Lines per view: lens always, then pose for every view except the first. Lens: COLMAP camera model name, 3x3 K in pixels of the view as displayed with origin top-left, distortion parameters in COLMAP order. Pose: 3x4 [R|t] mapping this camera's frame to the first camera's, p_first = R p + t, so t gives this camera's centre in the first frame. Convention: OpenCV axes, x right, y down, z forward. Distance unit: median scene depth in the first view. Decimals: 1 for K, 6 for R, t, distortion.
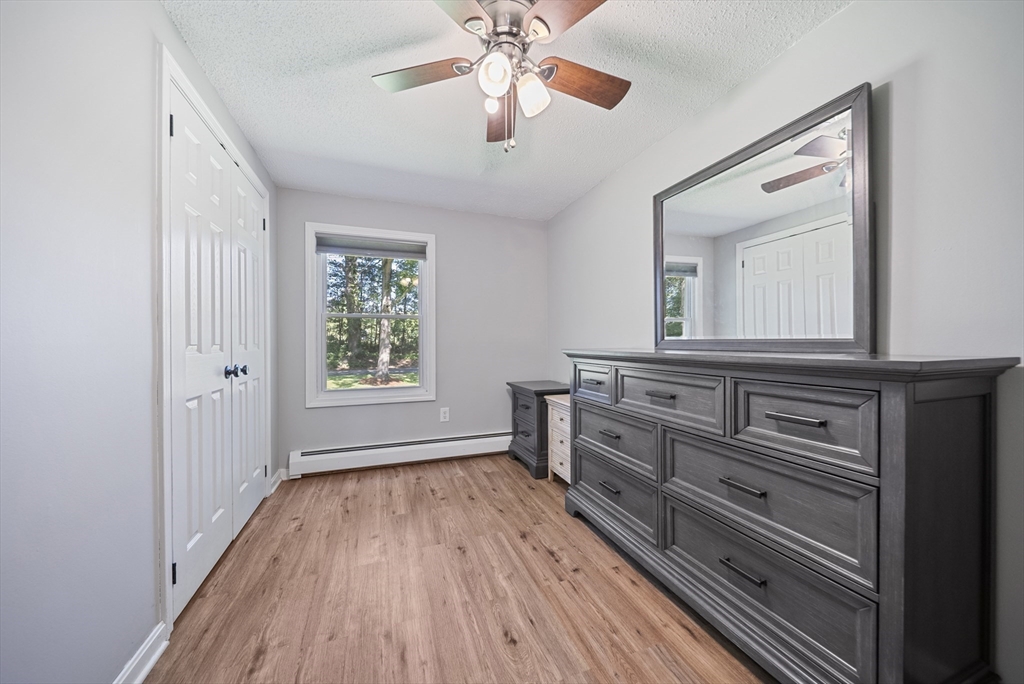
lens RADIAL K [[368.1, 0, 510.5], [0, 368.1, 340.2], [0, 0, 1]] dist [0.001623, 0.000083]
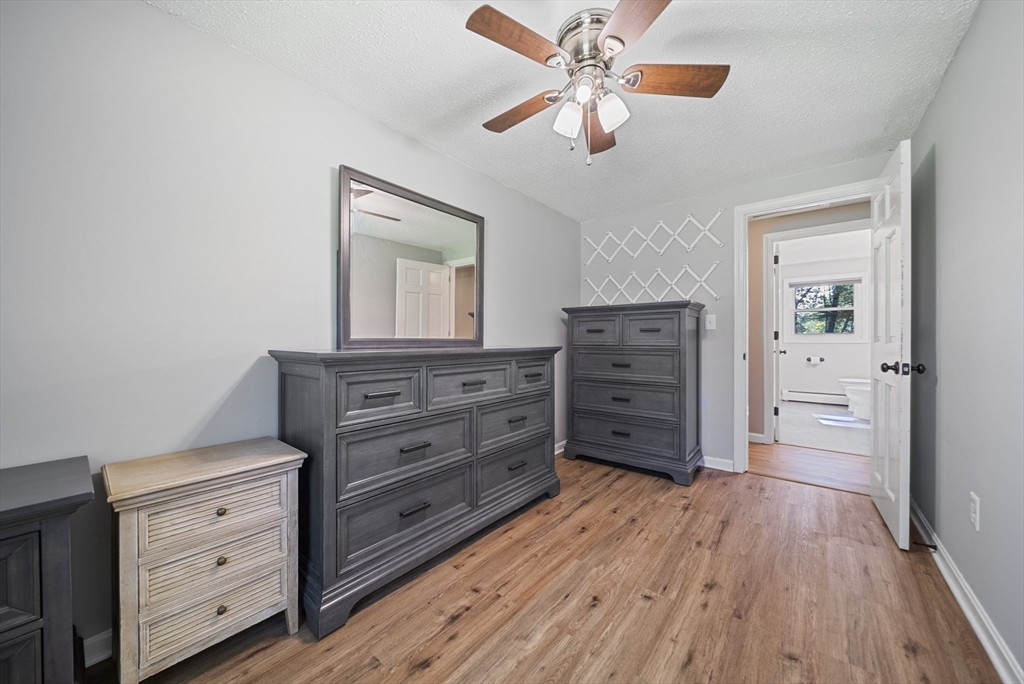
lens RADIAL K [[368.1, 0, 509.9], [0, 368.1, 338.6], [0, 0, 1]] dist [0.001623, 0.000083]
pose [[-0.515266, 0.006846, 0.857003, -0.723221], [-0.001203, 0.999961, -0.008712, 0.009674], [-0.857029, -0.005520, -0.515238, 1.554788]]
